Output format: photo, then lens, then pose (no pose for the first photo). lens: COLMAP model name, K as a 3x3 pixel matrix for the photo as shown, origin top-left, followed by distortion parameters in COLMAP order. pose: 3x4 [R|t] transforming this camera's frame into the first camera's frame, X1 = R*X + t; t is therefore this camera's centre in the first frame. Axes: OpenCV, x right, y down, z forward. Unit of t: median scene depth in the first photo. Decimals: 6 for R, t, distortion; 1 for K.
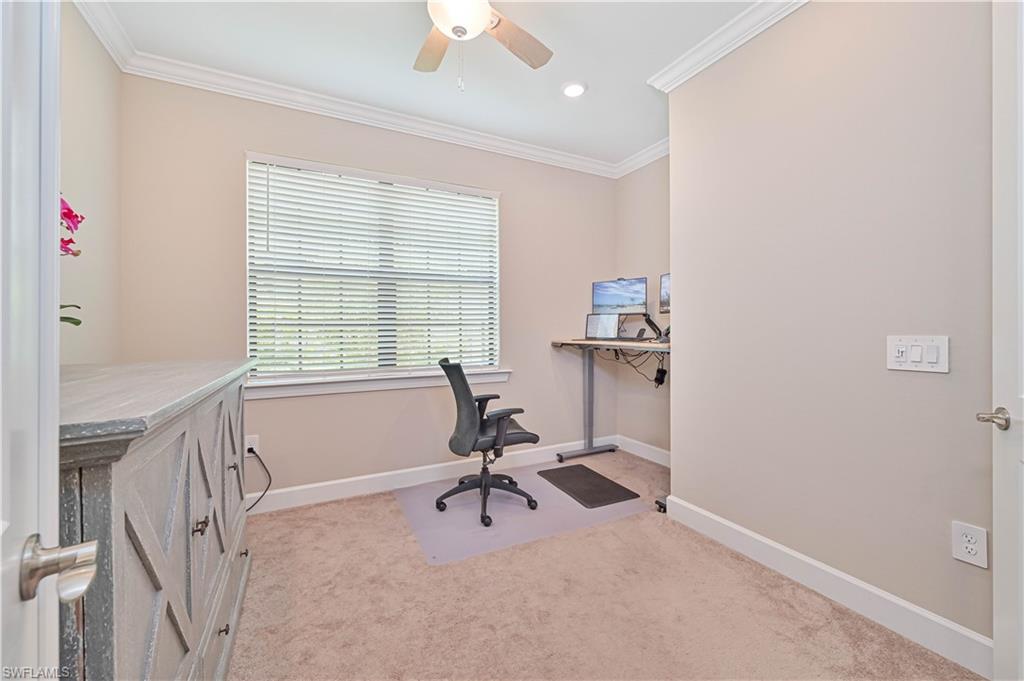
lens RADIAL K [[407.5, 0, 512.1], [0, 407.5, 331.6], [0, 0, 1]] dist [-0.001997, -0.000060]
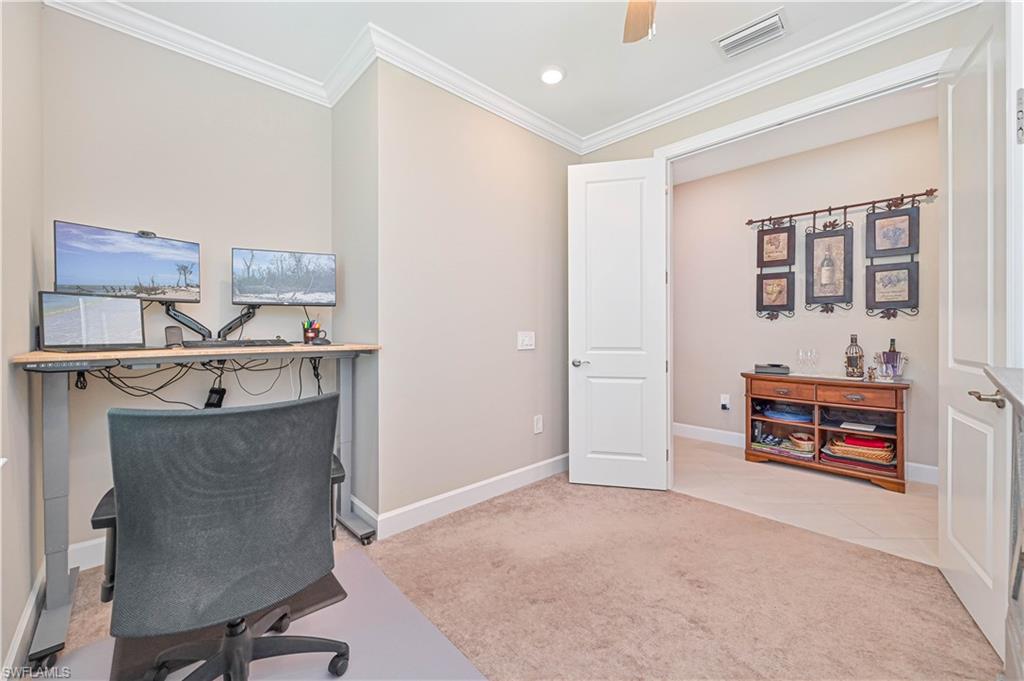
lens RADIAL K [[407.5, 0, 510.3], [0, 407.5, 335.2], [0, 0, 1]] dist [-0.001997, -0.000060]
pose [[-0.276585, -0.008139, 0.960955, -0.401634], [0.005673, 0.999933, 0.010102, 0.002265], [-0.960973, 0.008246, -0.276520, 0.723849]]
